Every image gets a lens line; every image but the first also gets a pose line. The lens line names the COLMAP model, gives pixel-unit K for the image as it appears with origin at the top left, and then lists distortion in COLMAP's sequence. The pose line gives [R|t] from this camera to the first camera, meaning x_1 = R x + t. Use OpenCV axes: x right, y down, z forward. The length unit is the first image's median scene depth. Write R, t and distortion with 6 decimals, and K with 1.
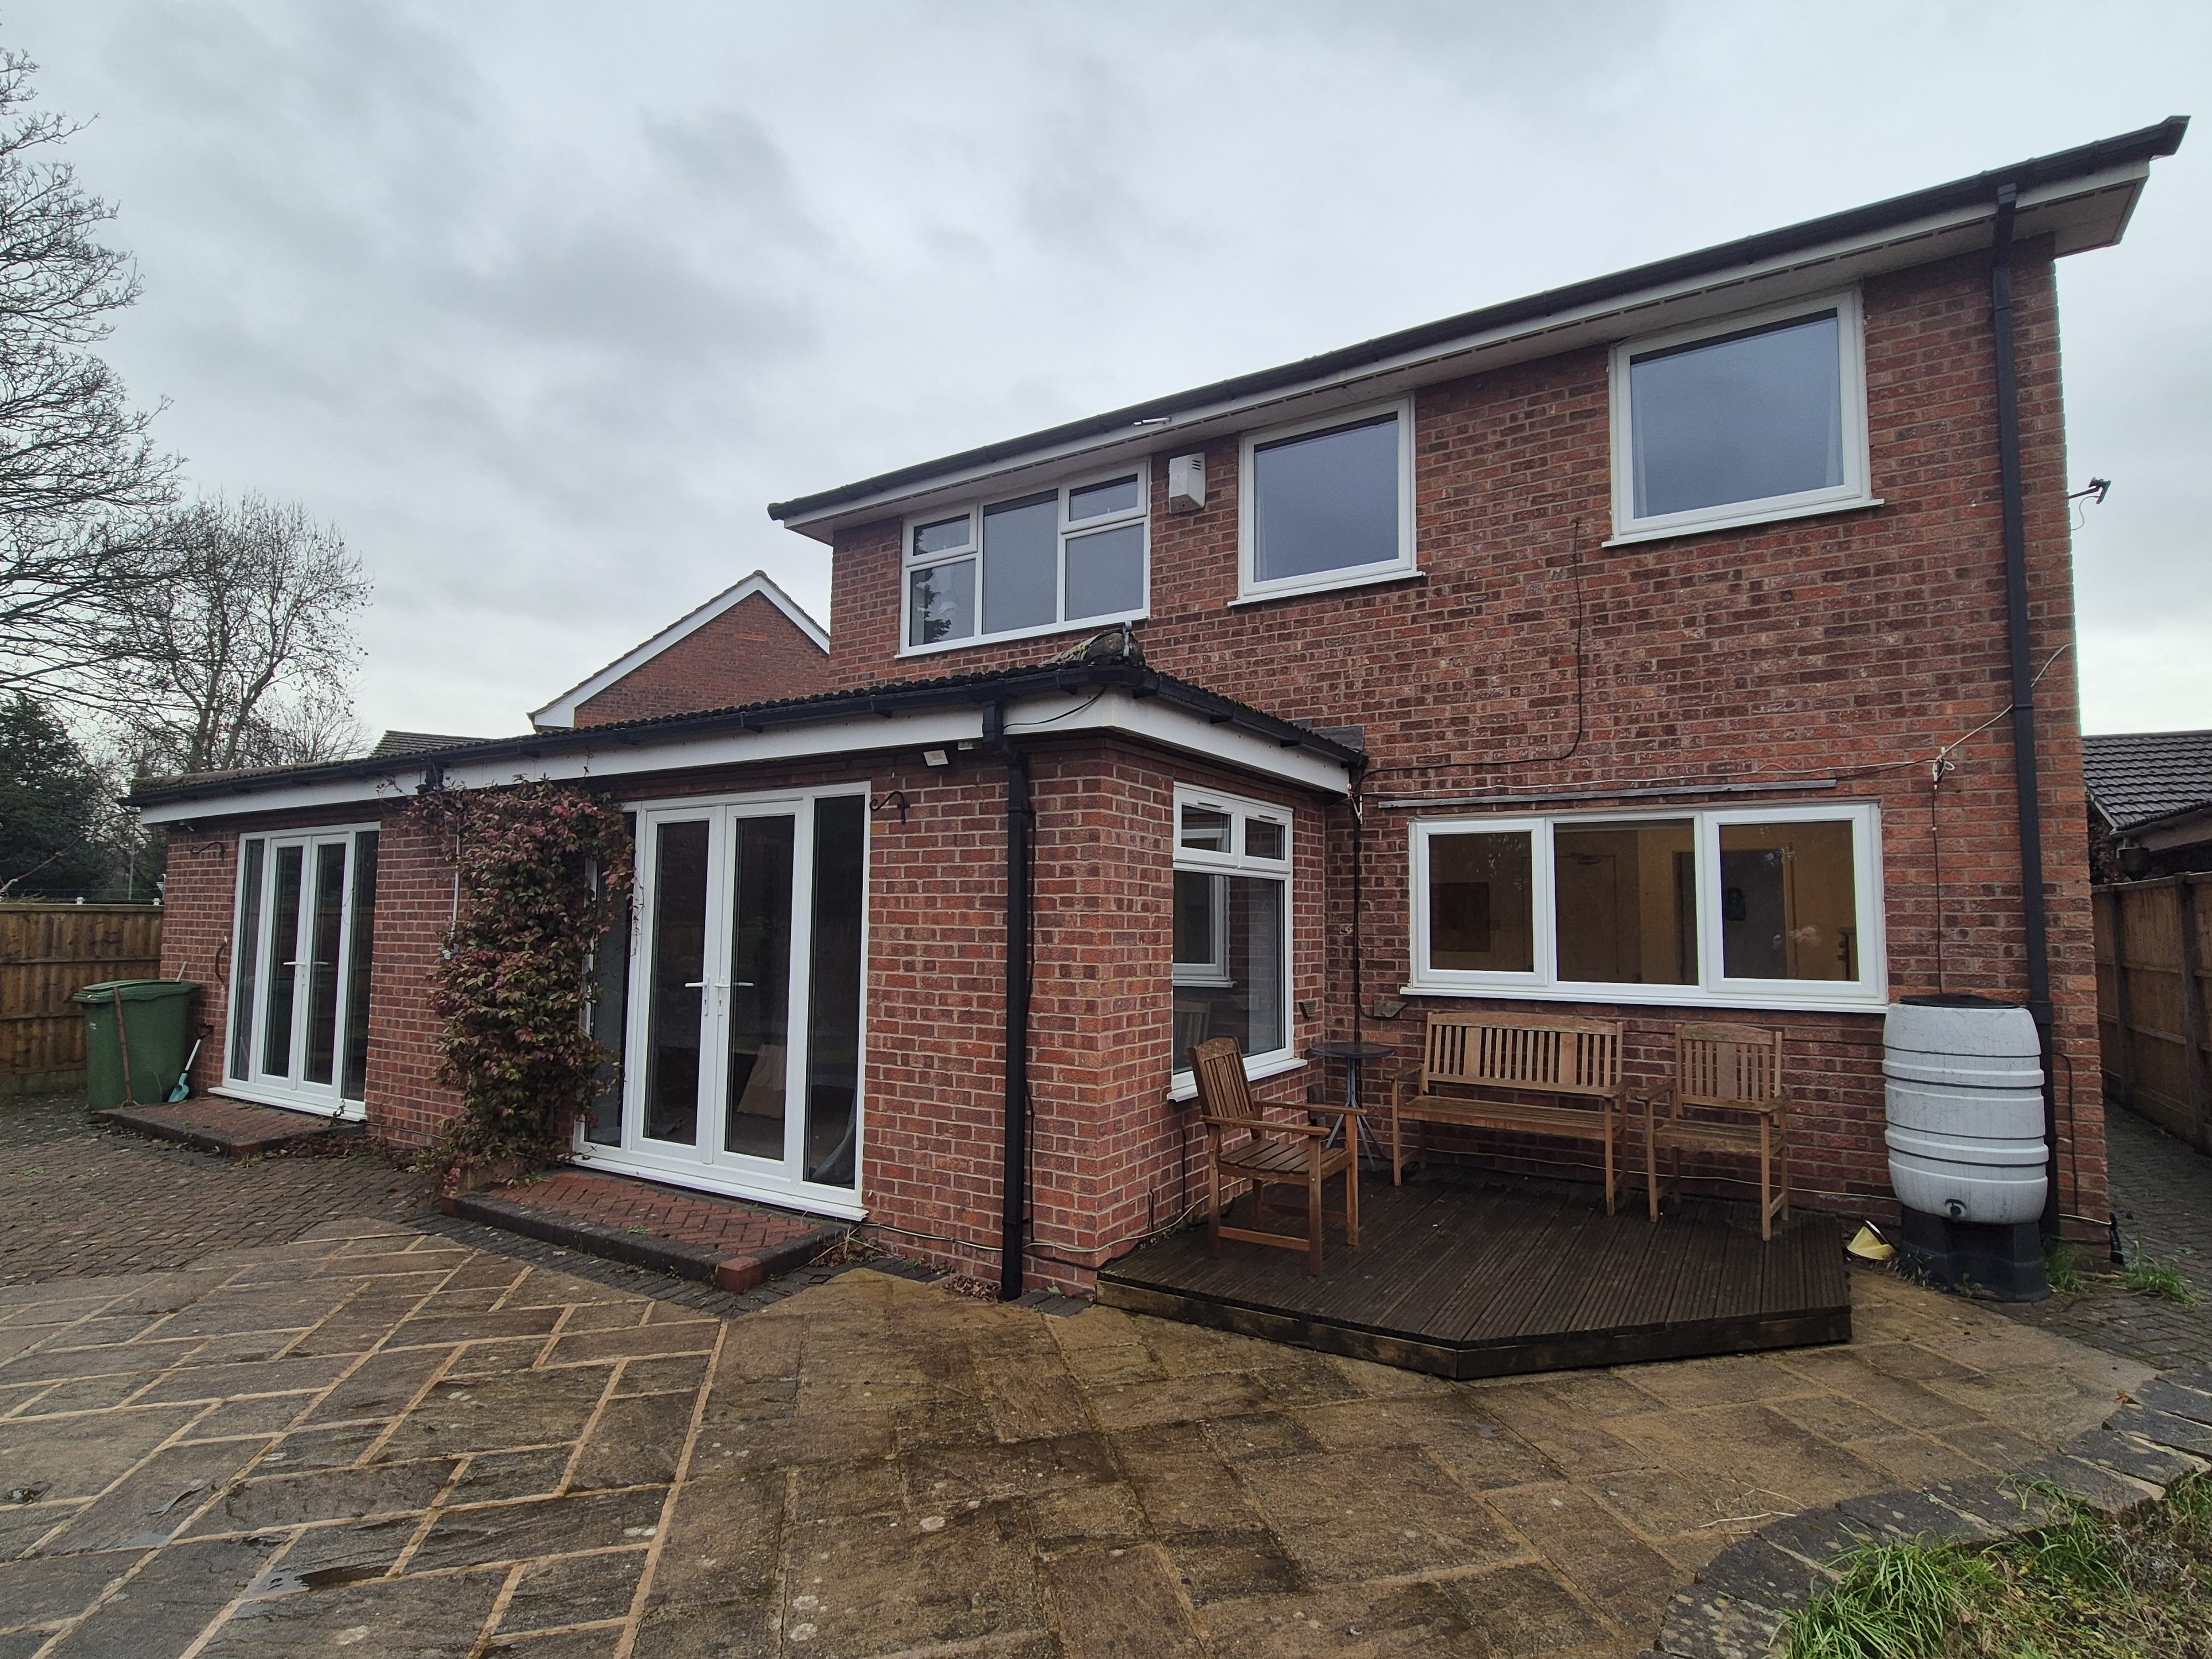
lens RADIAL K [[1095.4, 0, 1119.2], [0, 1095.4, 833.1], [0, 0, 1]] dist [0.000924, 0.001554]
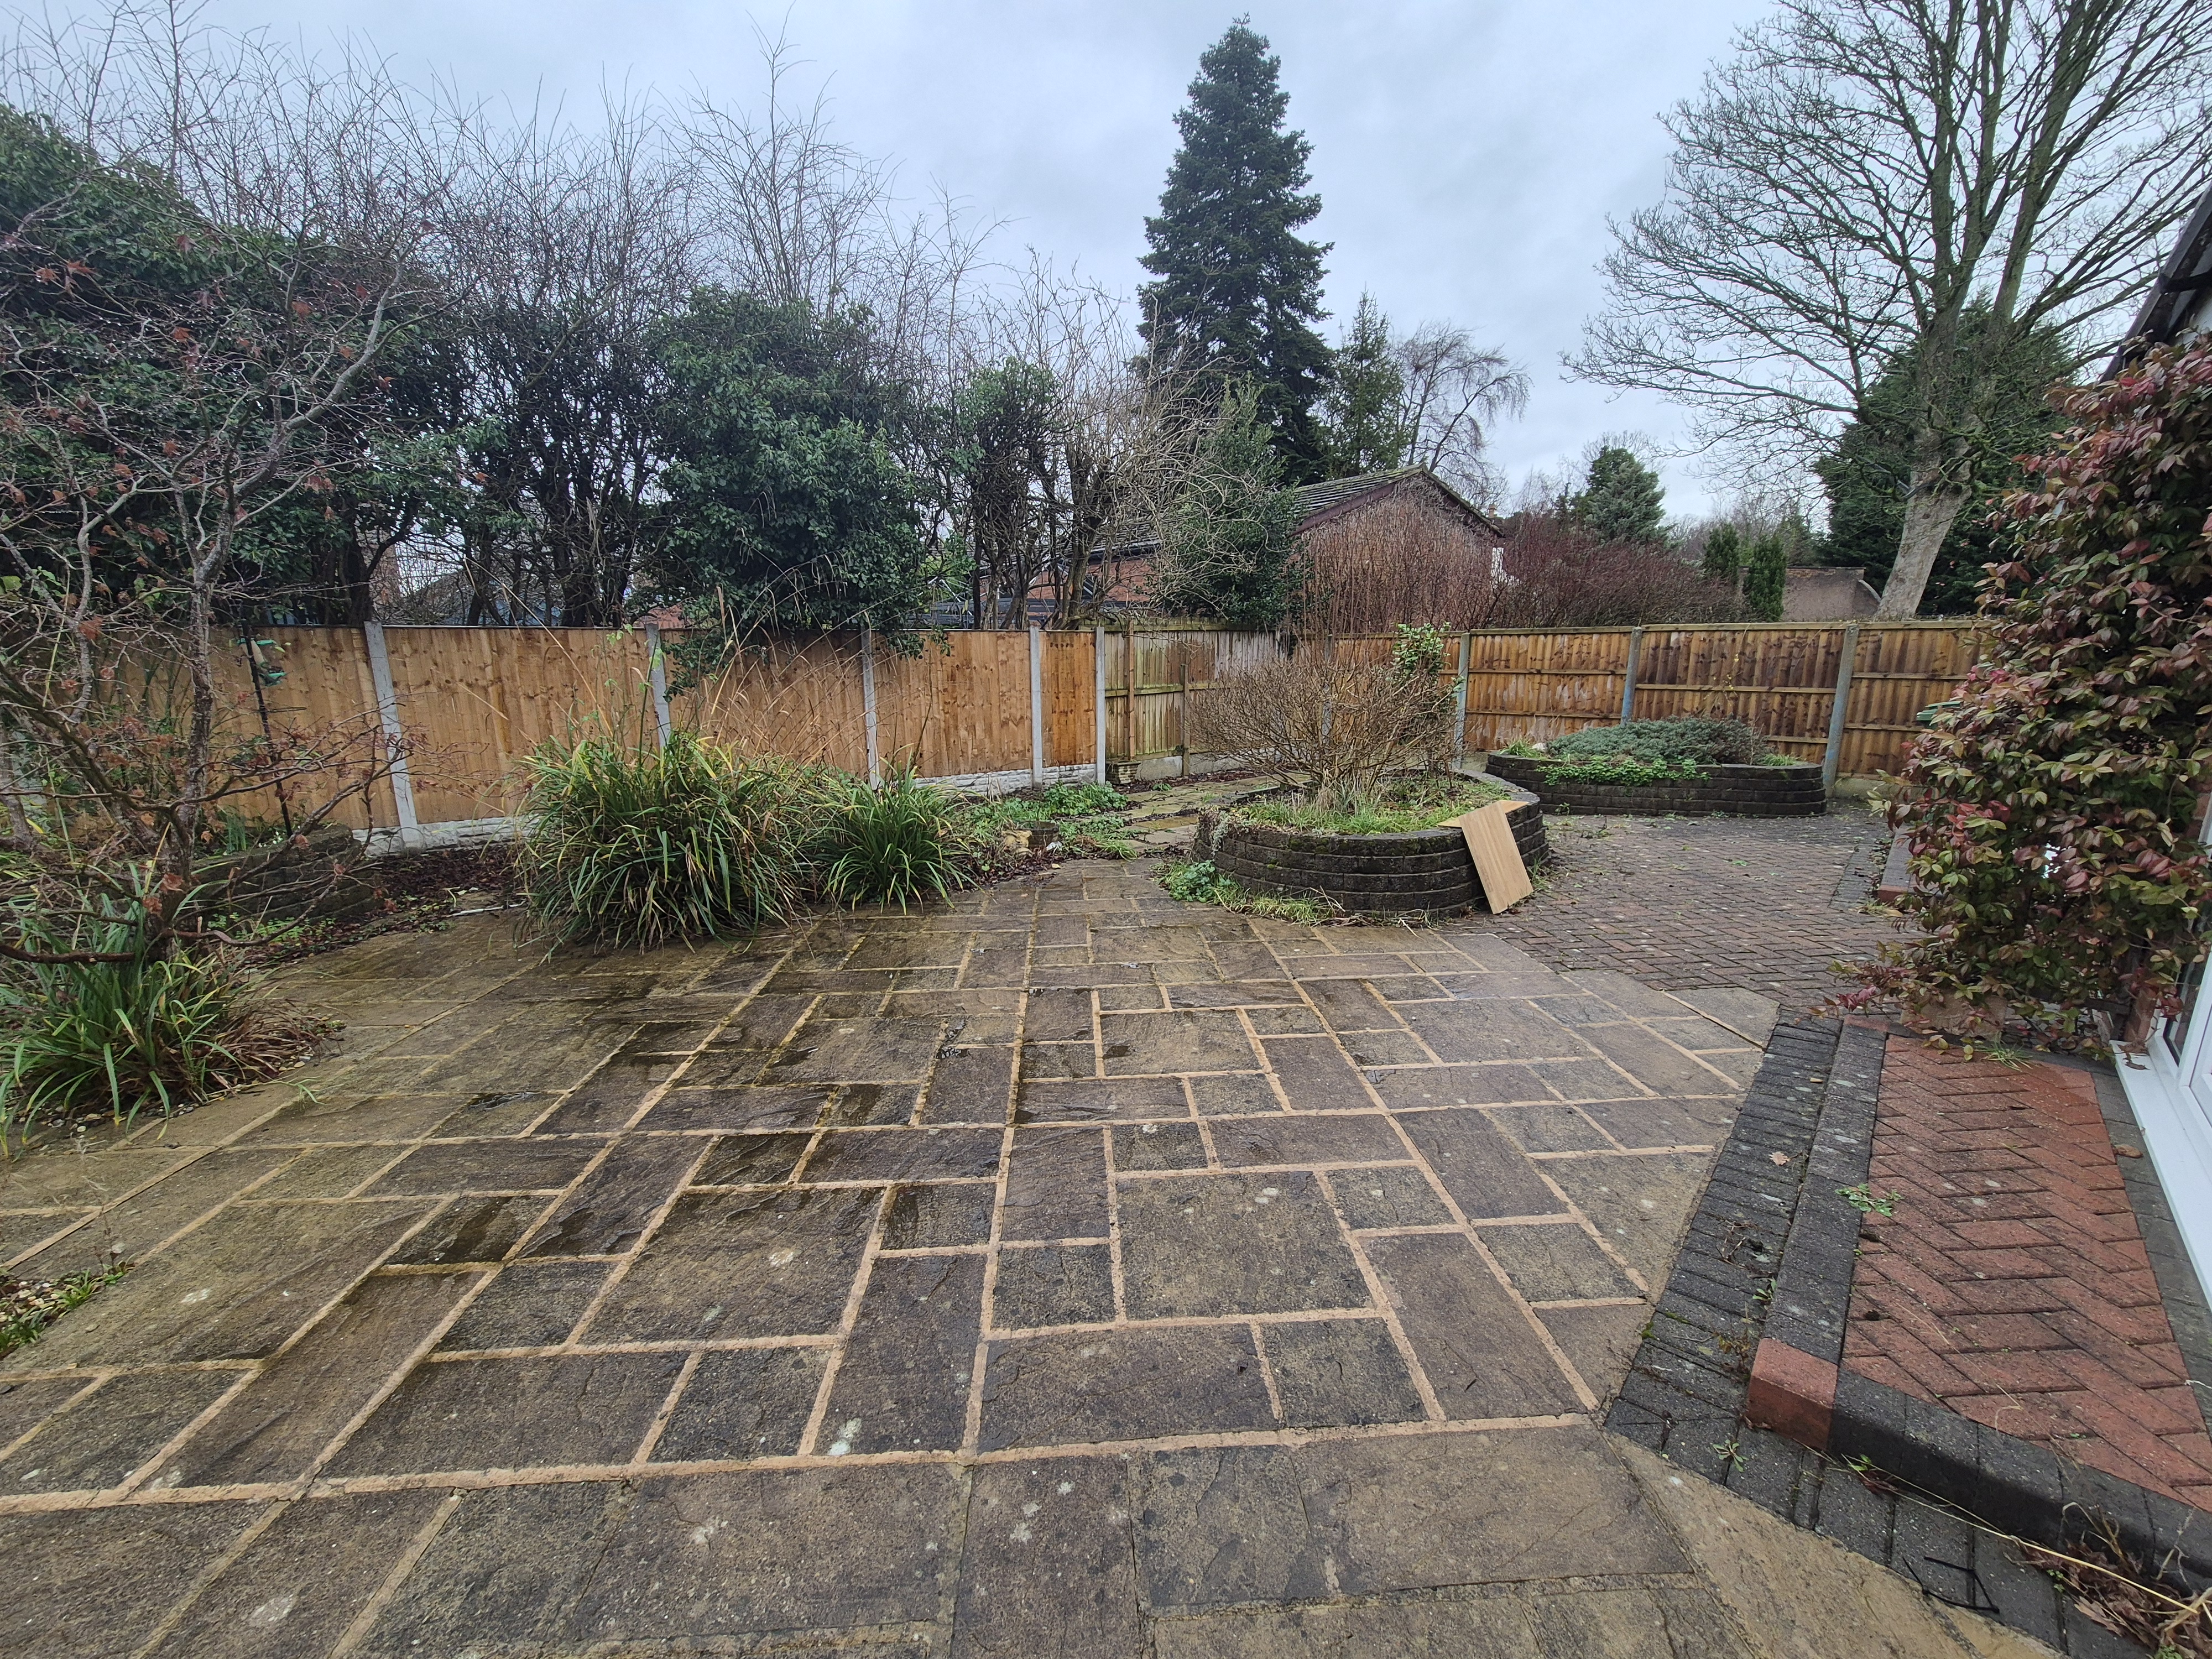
lens RADIAL K [[904.6, 0, 1108.6], [0, 904.6, 840.2], [0, 0, 1]] dist [0.001802, -0.001185]
pose [[-0.193865, 0.201221, -0.960170, 0.018904], [0.080536, 0.978699, 0.188843, 0.071382], [0.977717, -0.040719, -0.205941, 0.675328]]
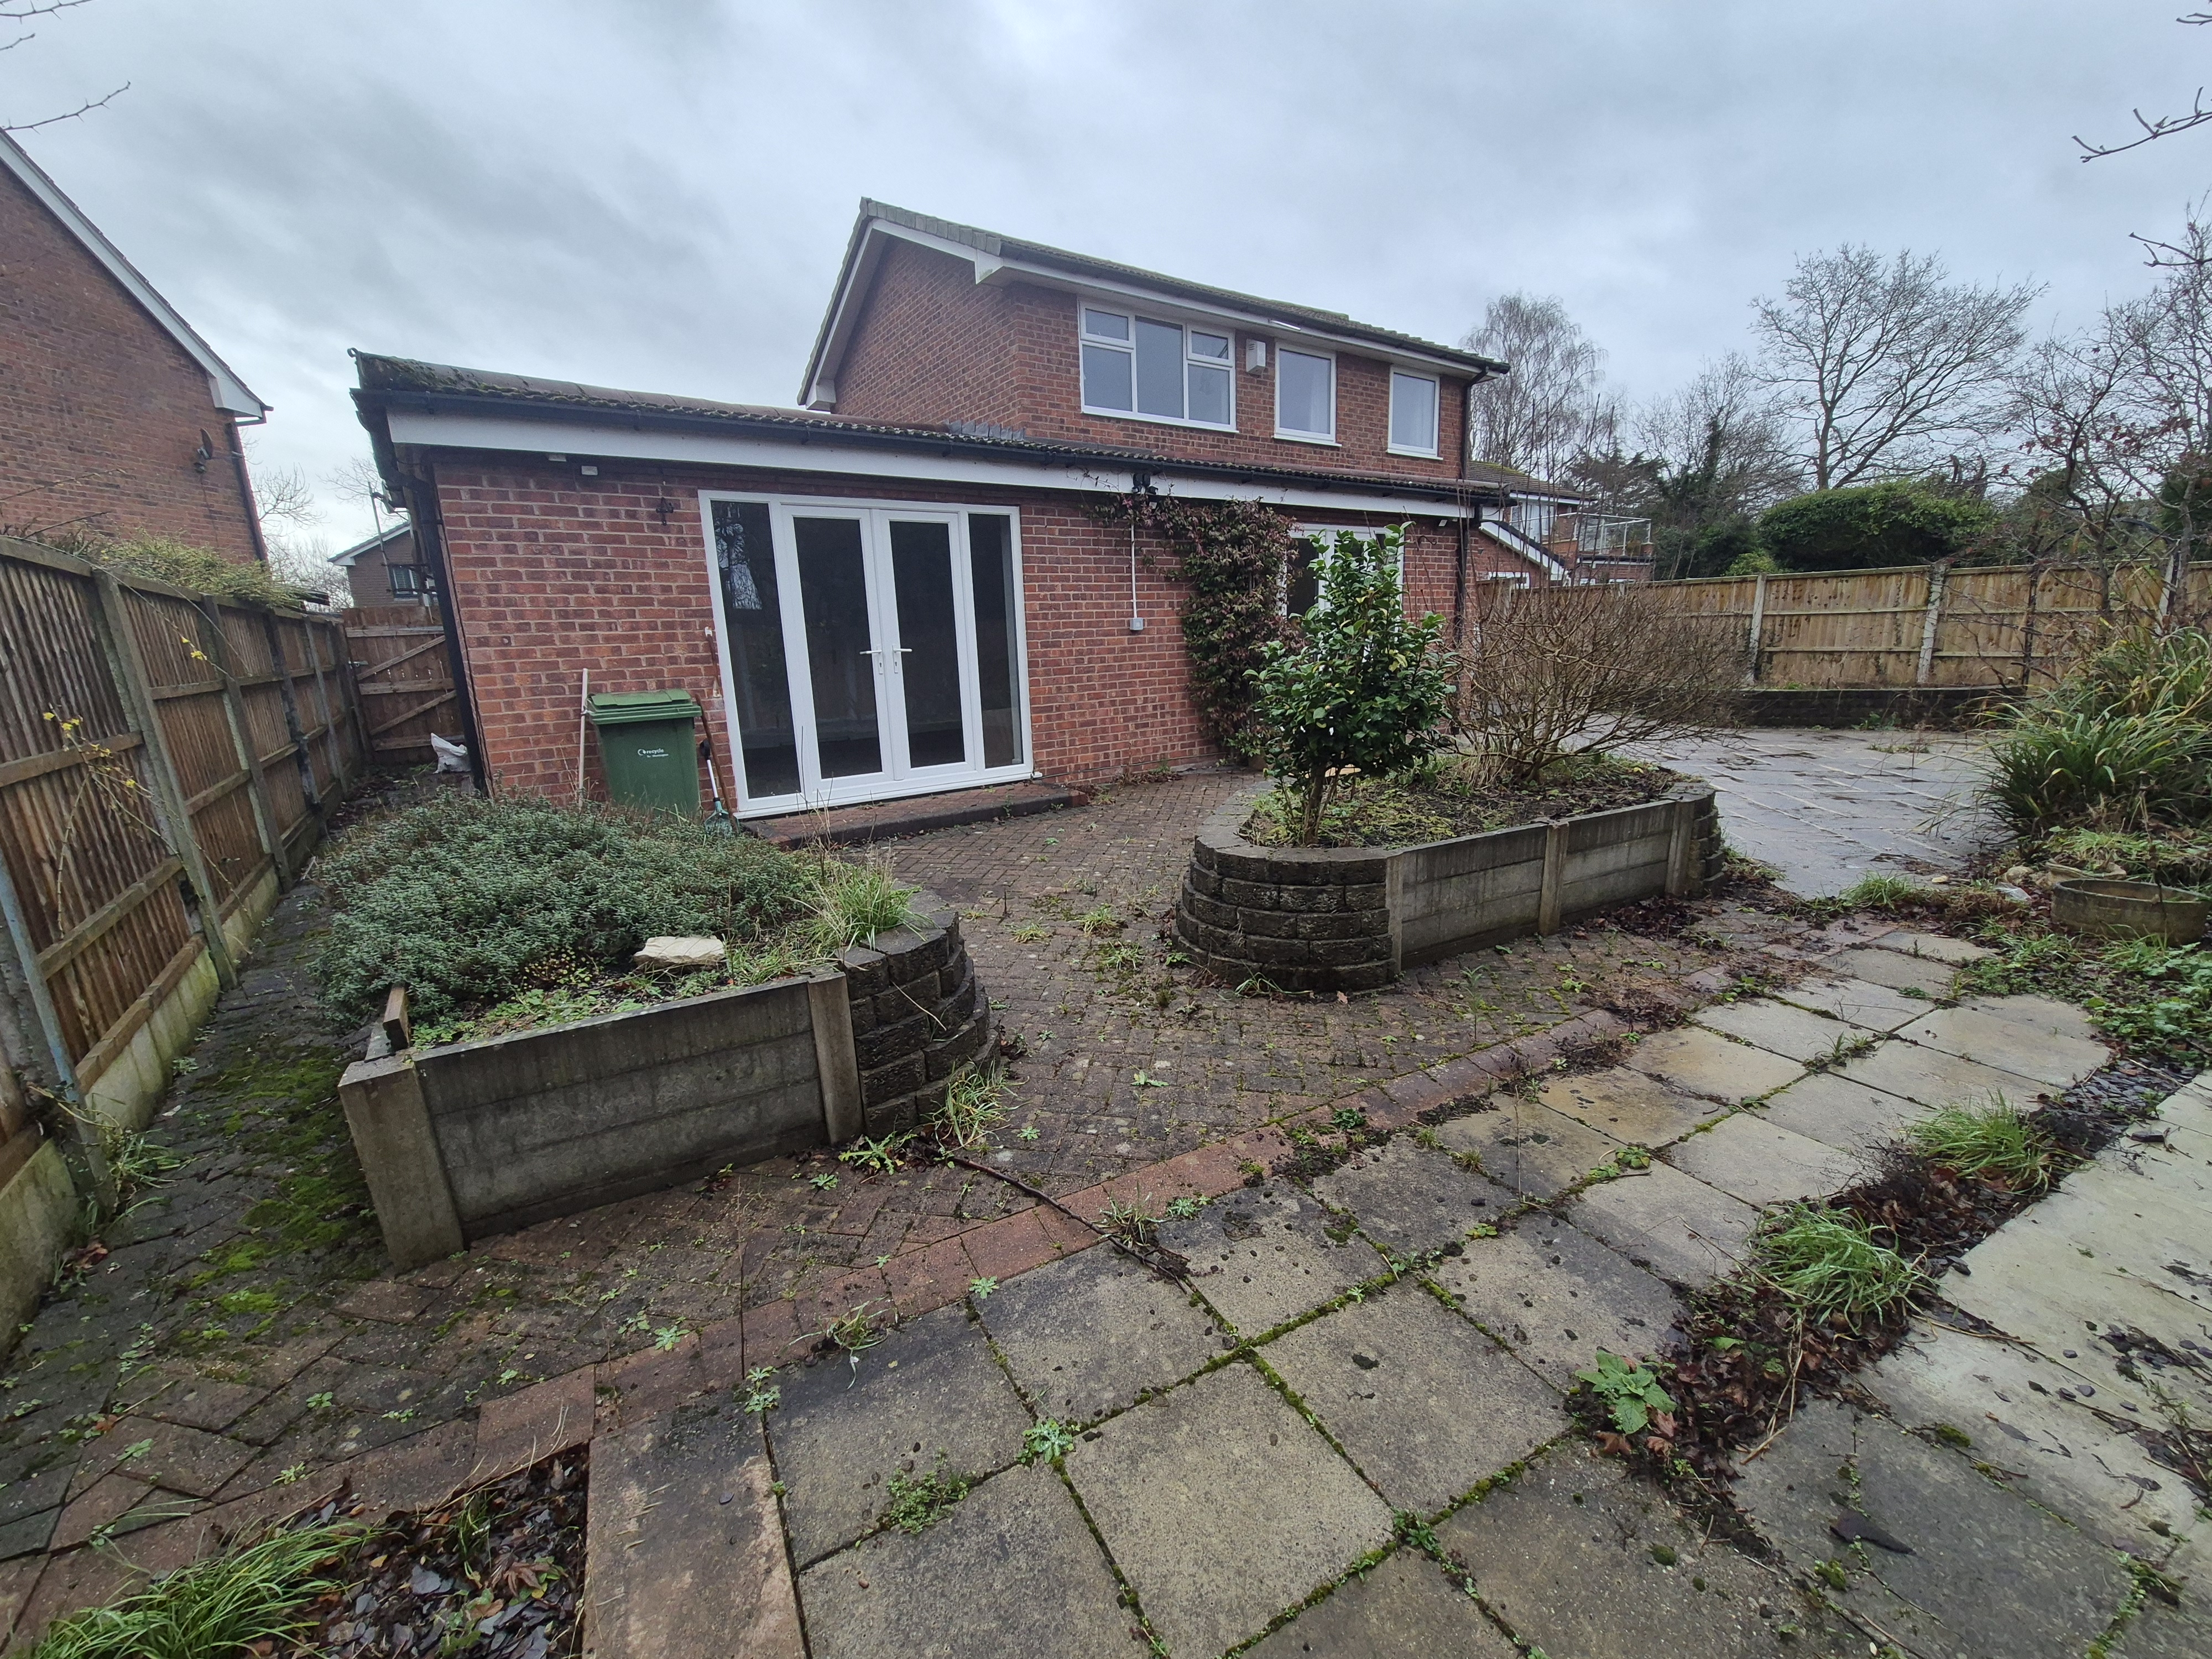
lens RADIAL K [[904.6, 0, 1111.6], [0, 904.6, 839.1], [0, 0, 1]] dist [0.001802, -0.001185]
pose [[0.397113, -0.220030, 0.891004, -2.077711], [-0.033010, 0.966783, 0.253456, 0.105419], [-0.917176, -0.130063, 0.376659, 0.745526]]
